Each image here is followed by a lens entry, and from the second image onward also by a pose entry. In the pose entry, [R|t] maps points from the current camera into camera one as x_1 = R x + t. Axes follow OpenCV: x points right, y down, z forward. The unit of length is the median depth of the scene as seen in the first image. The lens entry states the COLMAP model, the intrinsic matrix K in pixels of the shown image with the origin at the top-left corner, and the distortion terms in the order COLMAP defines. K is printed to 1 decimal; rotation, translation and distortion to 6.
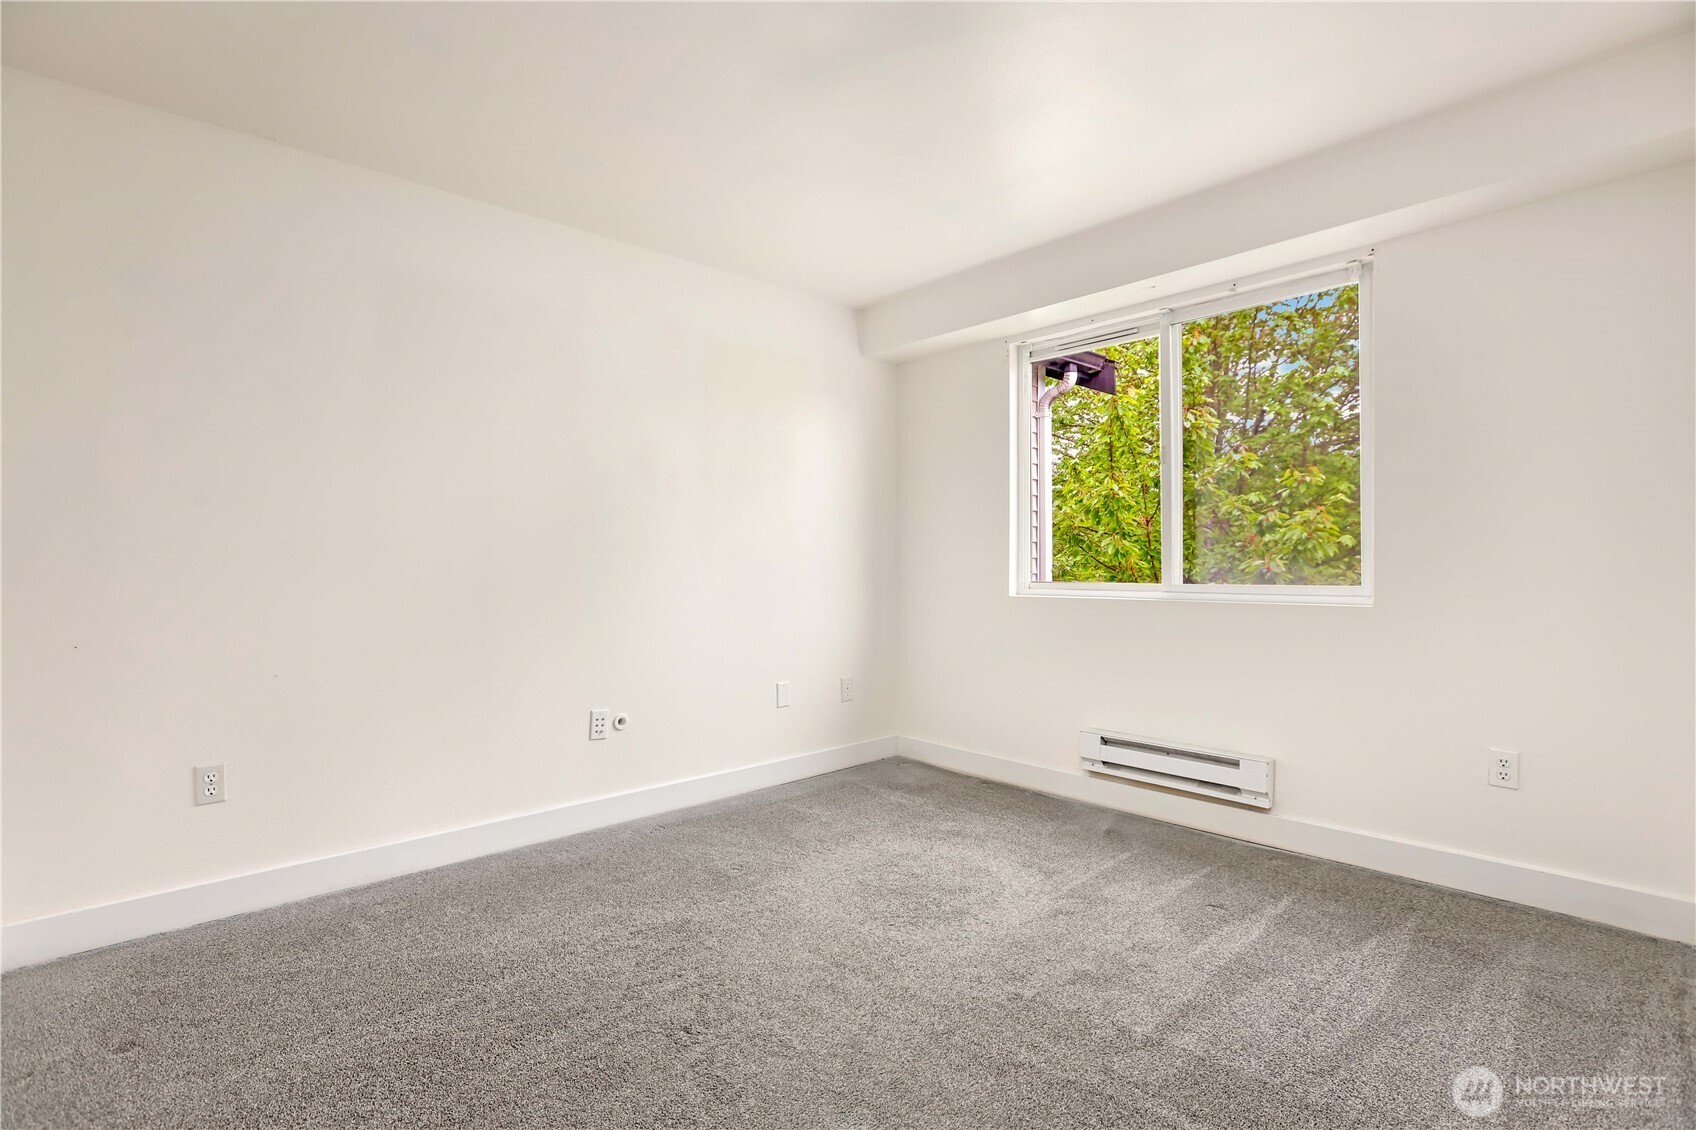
lens RADIAL K [[784.4, 0, 848.0], [0, 784.4, 560.9], [0, 0, 1]] dist [-0.044912, 0.013318]
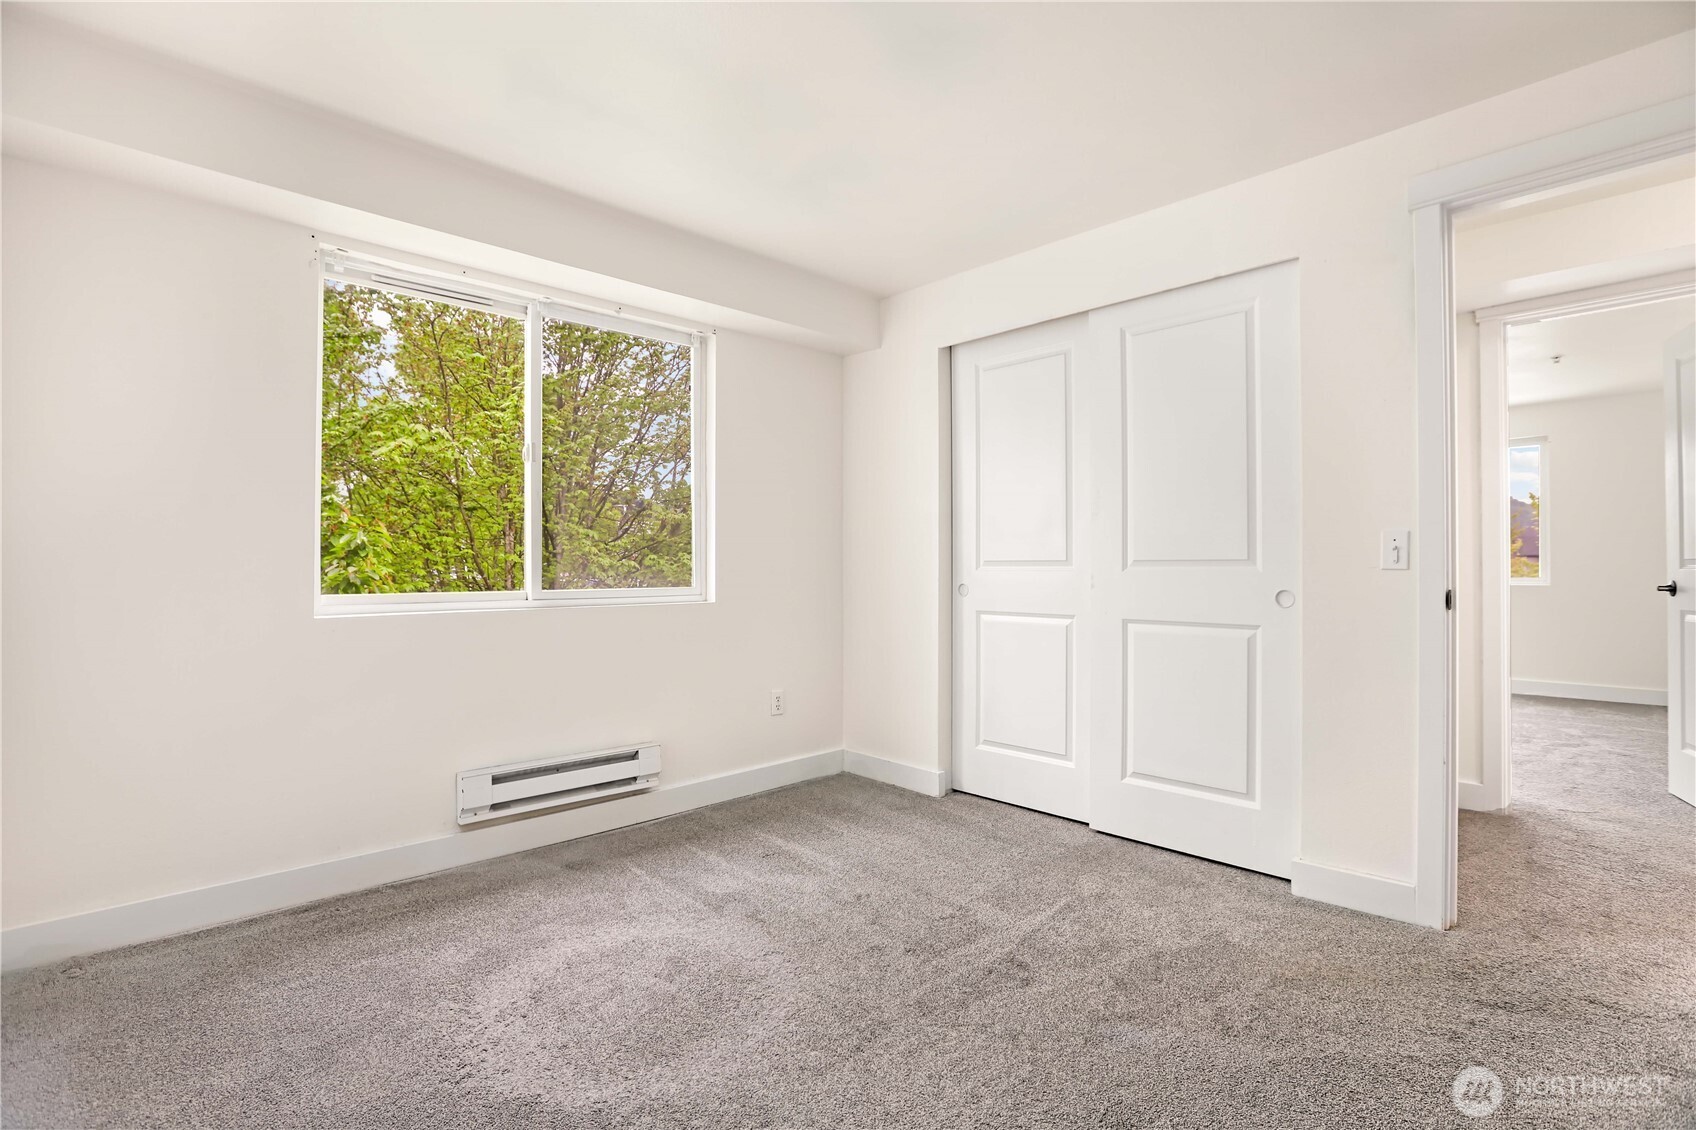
lens RADIAL K [[784.4, 0, 856.4], [0, 784.4, 564.2], [0, 0, 1]] dist [-0.044912, 0.013318]
pose [[-0.026564, 0.007089, 0.999622, -0.590427], [-0.002035, 0.999972, -0.007145, 0.003118], [-0.999645, -0.002224, -0.026549, 0.713446]]
